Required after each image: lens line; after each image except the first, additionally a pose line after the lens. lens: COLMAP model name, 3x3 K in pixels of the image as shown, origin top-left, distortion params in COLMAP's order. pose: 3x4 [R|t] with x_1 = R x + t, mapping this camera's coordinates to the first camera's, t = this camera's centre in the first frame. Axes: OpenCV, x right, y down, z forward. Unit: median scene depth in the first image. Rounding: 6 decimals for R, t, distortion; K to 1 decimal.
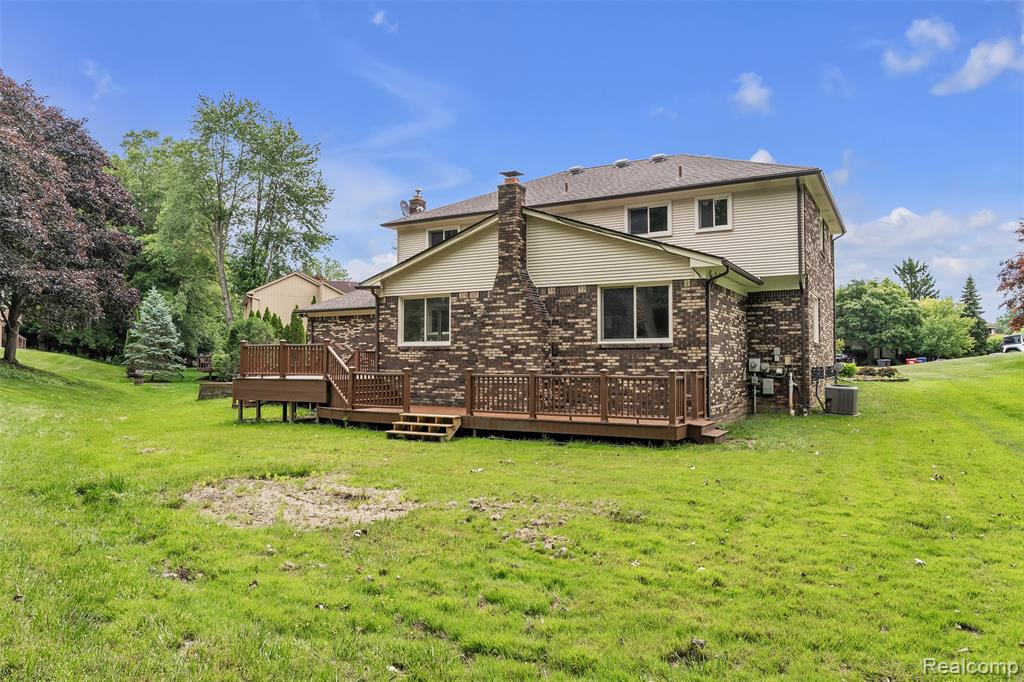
lens RADIAL K [[709.5, 0, 507.3], [0, 709.5, 342.6], [0, 0, 1]] dist [0.022930, 0.003117]
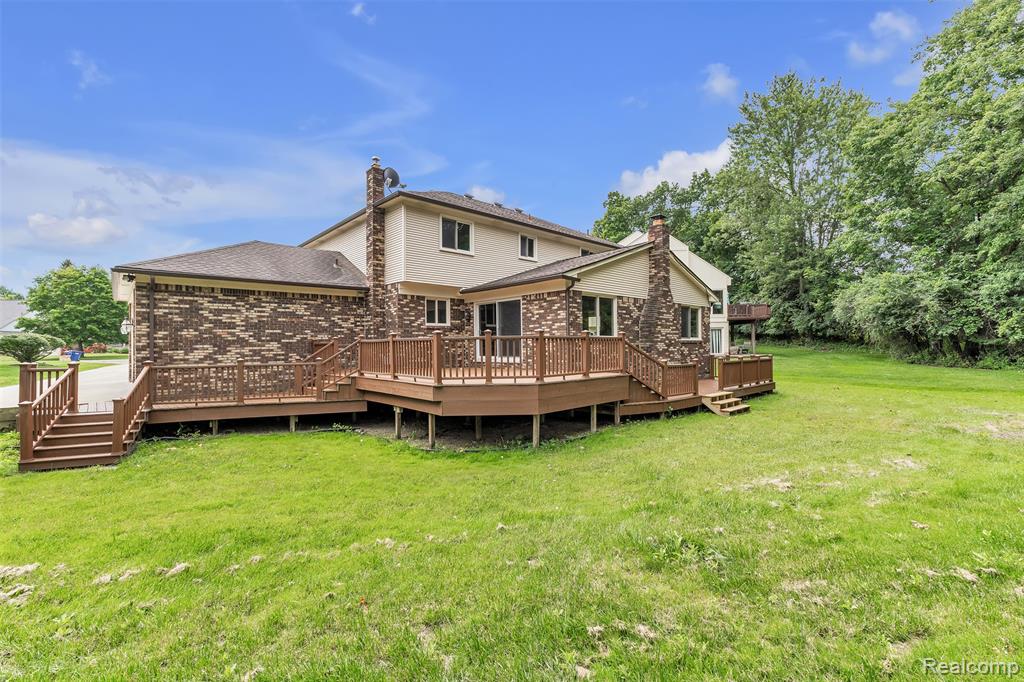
lens RADIAL K [[438.3, 0, 517.8], [0, 438.3, 345.9], [0, 0, 1]] dist [-0.000581, 0.000517]
pose [[0.292854, -0.005112, 0.956144, -0.843566], [-0.019273, 0.999751, 0.011248, 0.009434], [-0.955963, -0.021722, 0.292682, 0.955221]]
